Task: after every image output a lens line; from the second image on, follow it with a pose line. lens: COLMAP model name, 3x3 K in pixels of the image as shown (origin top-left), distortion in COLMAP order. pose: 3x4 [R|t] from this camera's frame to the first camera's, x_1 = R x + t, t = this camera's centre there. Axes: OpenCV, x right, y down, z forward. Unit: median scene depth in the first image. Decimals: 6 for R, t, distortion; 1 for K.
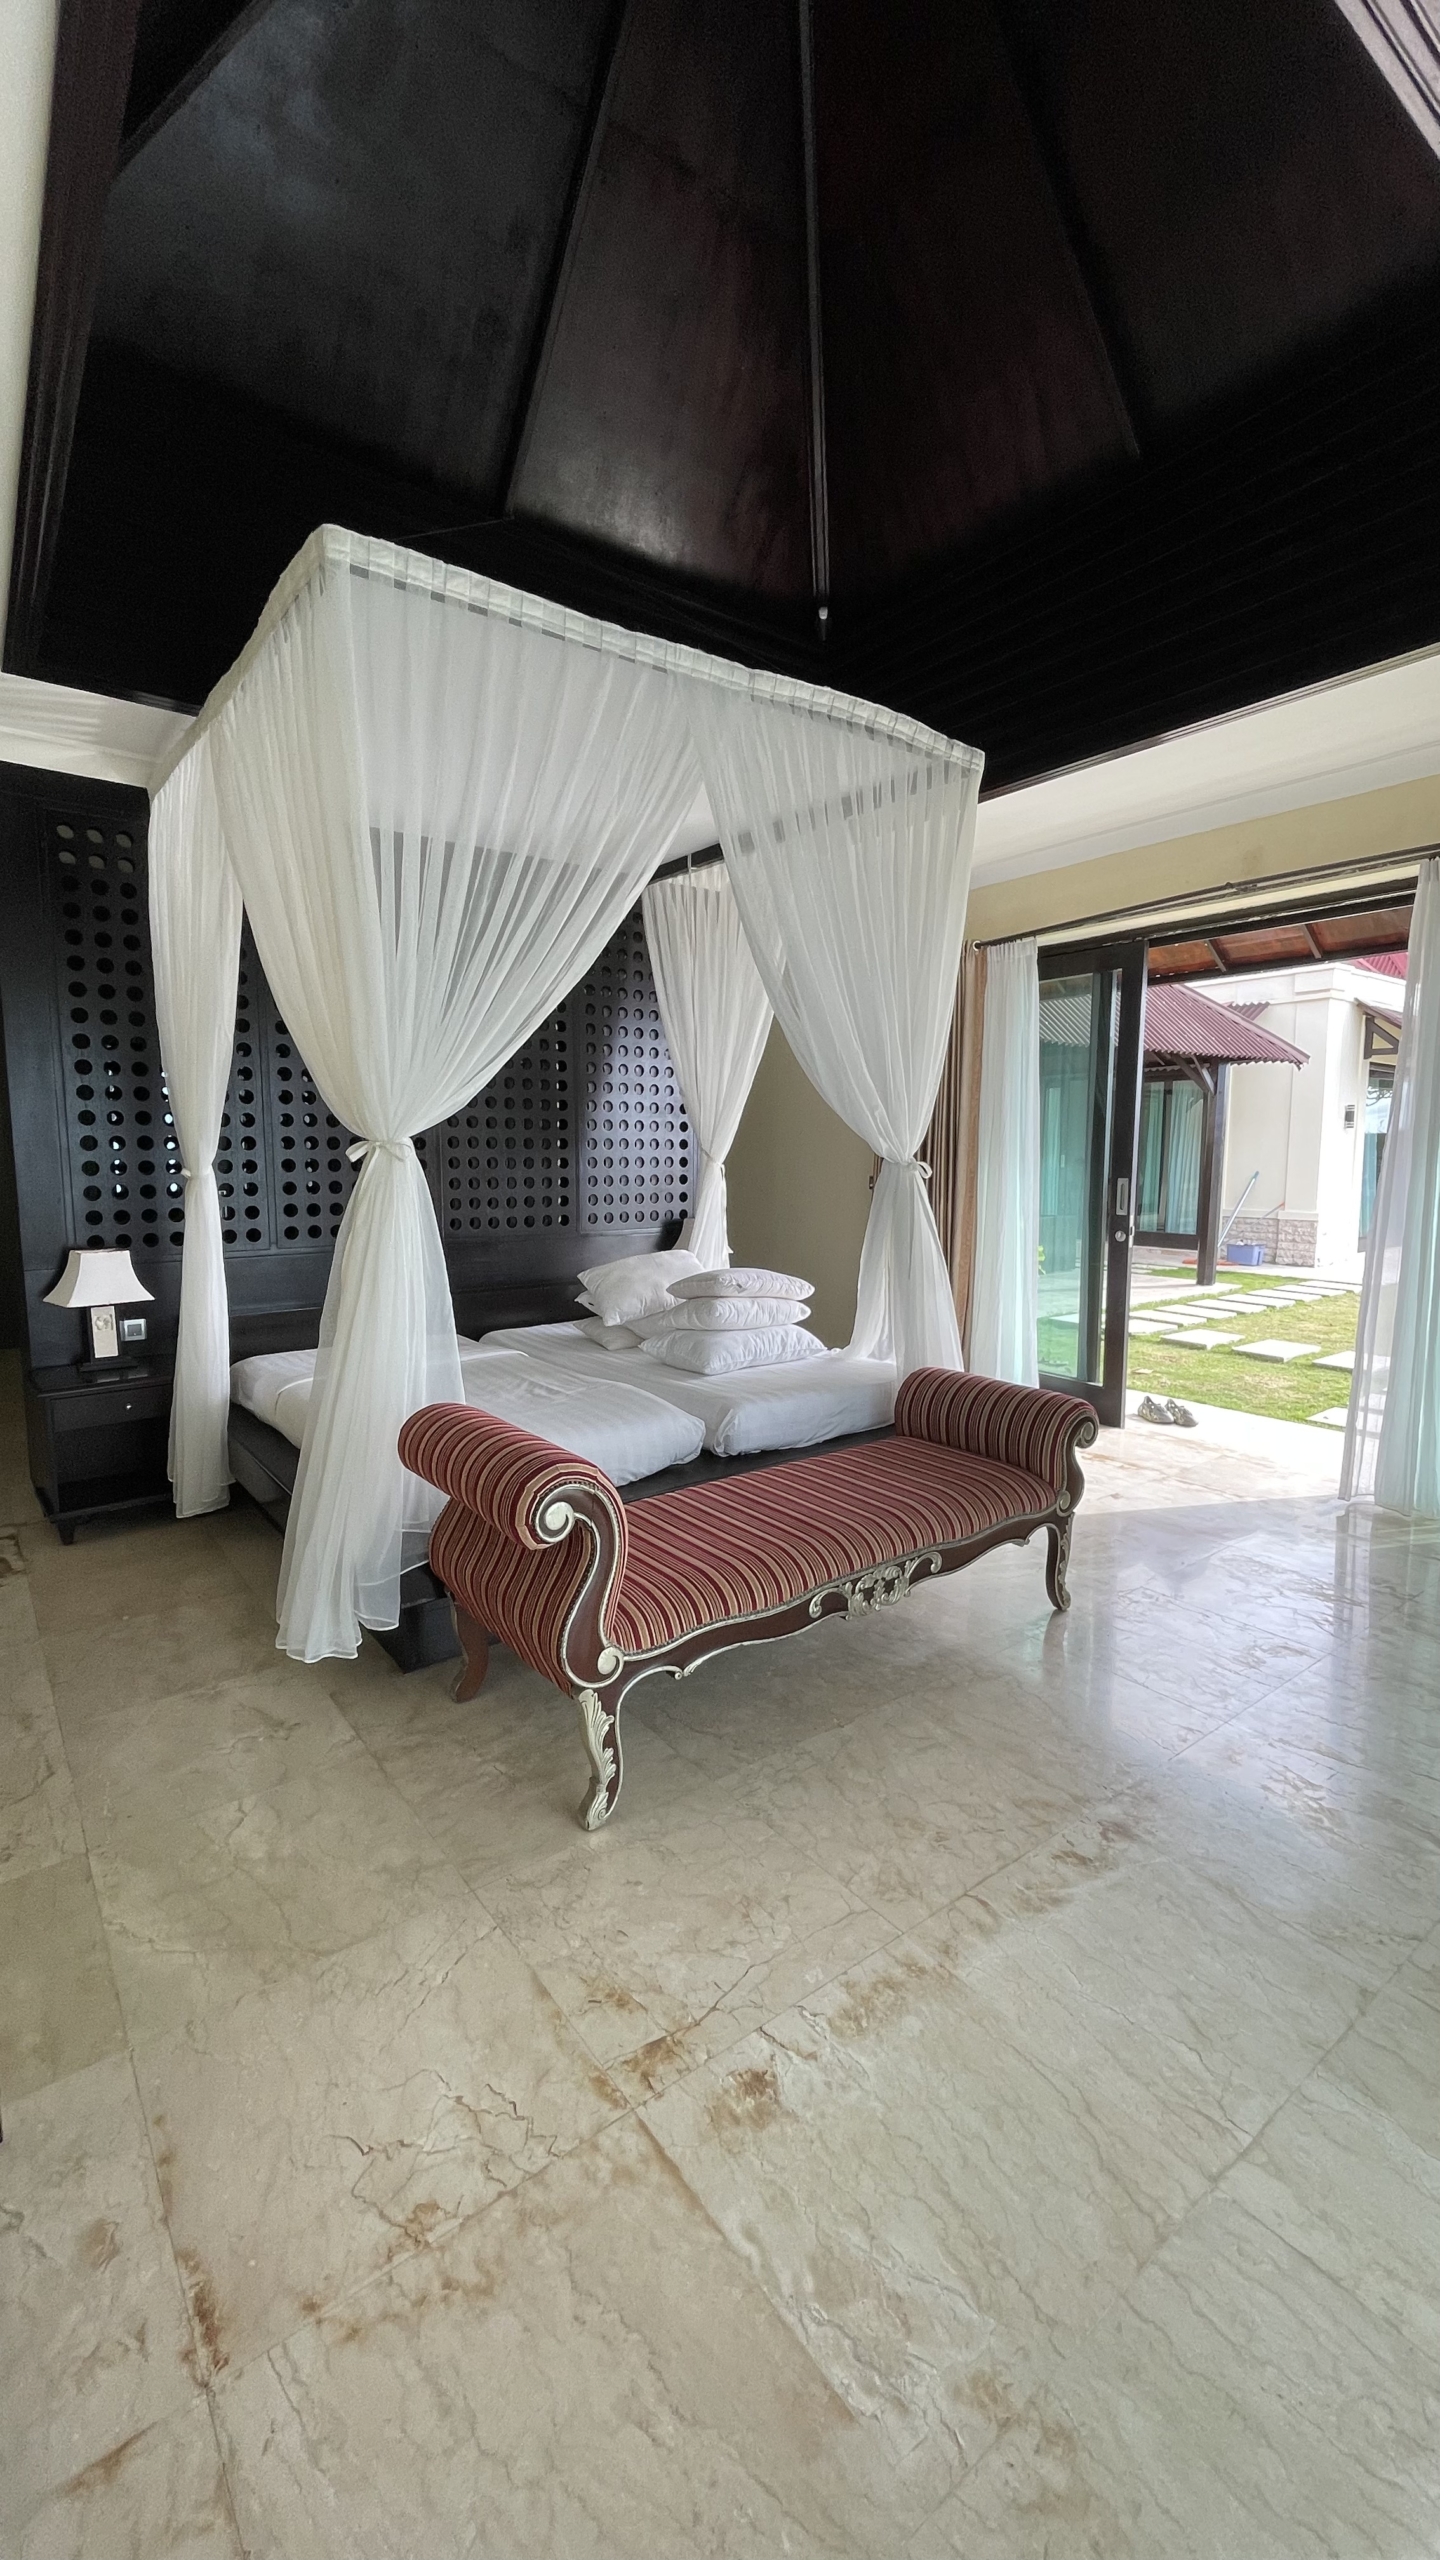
lens RADIAL K [[1046.4, 0, 689.9], [0, 1046.4, 1308.4], [0, 0, 1]] dist [-0.002948, 0.001167]
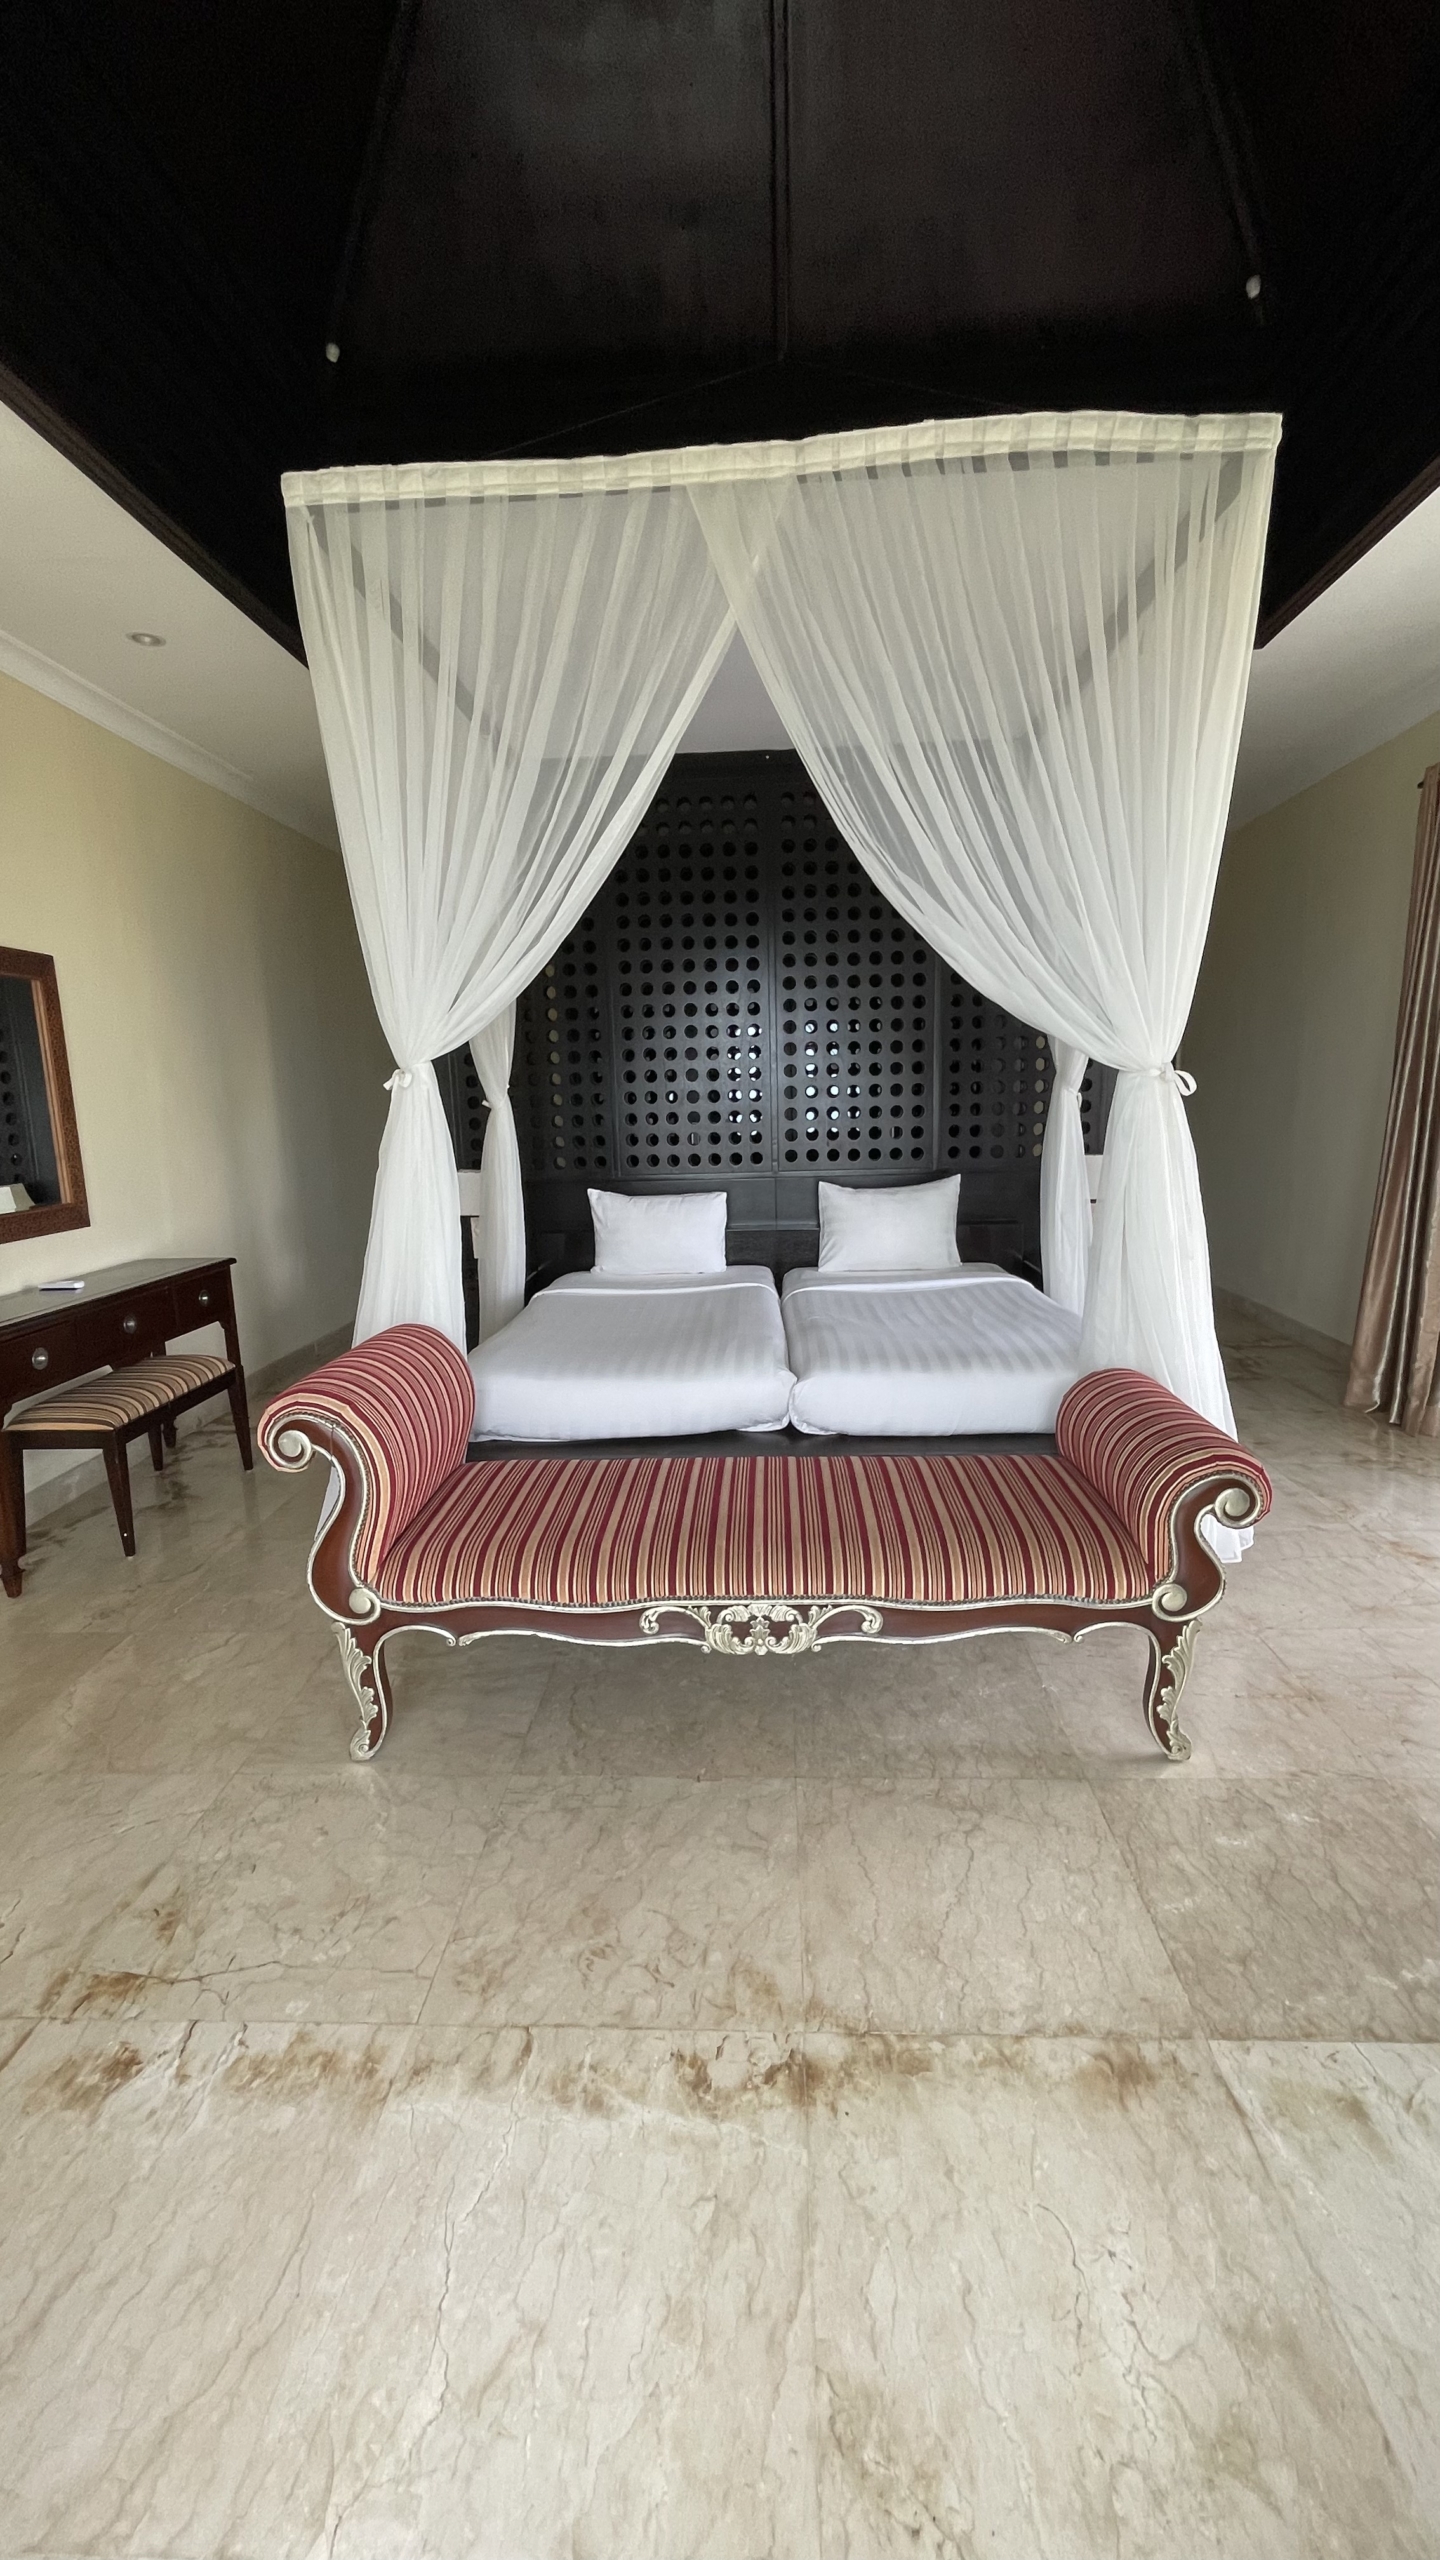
lens RADIAL K [[1046.4, 0, 722.4], [0, 1046.4, 1281.9], [0, 0, 1]] dist [-0.002948, 0.001167]
pose [[0.770486, 0.096860, -0.630055, 0.705467], [-0.069974, 0.995267, 0.067435, -0.041431], [0.633605, -0.007871, 0.773617, 0.439023]]
